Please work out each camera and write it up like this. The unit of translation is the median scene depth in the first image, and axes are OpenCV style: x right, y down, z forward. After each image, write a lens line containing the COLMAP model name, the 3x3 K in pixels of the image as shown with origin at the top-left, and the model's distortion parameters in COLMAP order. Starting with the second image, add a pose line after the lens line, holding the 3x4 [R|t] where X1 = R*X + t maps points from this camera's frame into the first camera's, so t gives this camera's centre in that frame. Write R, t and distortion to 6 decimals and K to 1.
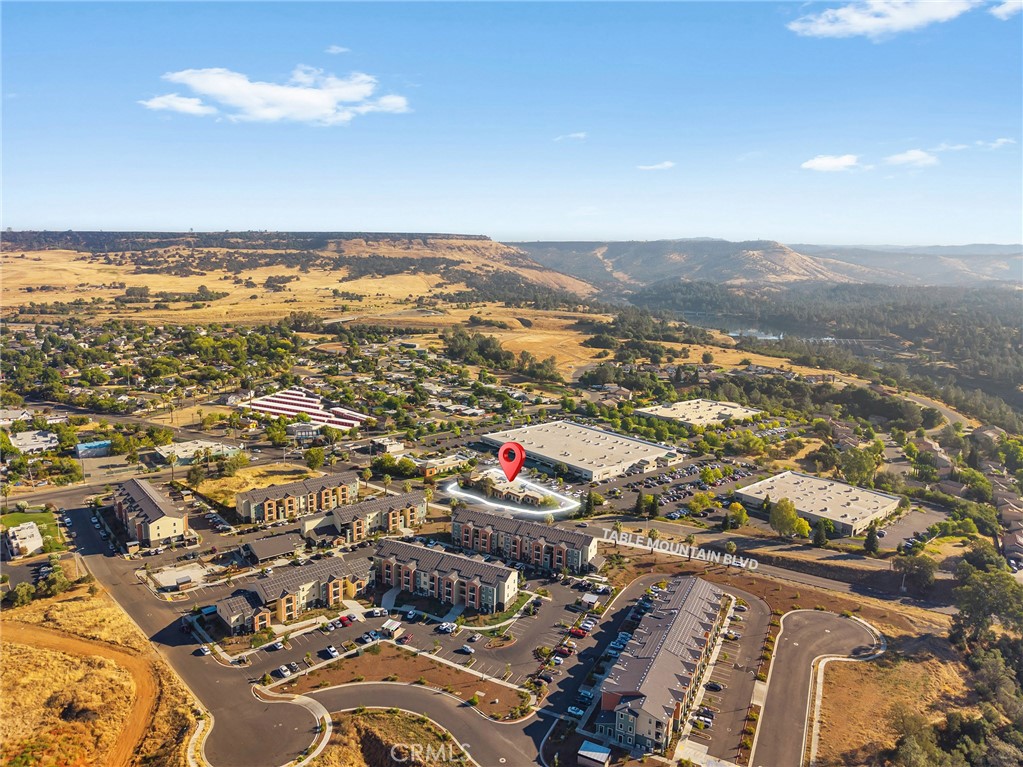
lens RADIAL K [[703.8, 0, 509.2], [0, 703.8, 383.7], [0, 0, 1]] dist [0.012032, 0.002869]
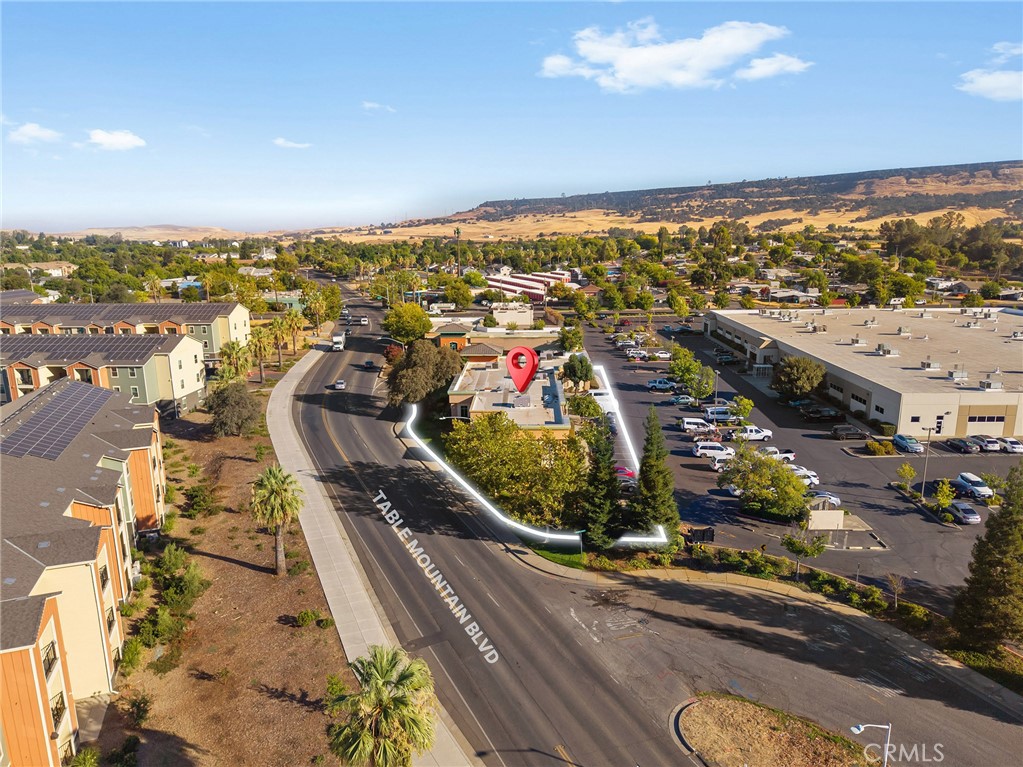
lens RADIAL K [[703.8, 0, 514.9], [0, 703.8, 384.8], [0, 0, 1]] dist [0.012032, 0.002869]
pose [[0.742524, 0.114227, -0.660008, 0.024468], [-0.090697, 0.993423, 0.069895, 0.015967], [0.663651, 0.007962, 0.748000, 0.100768]]
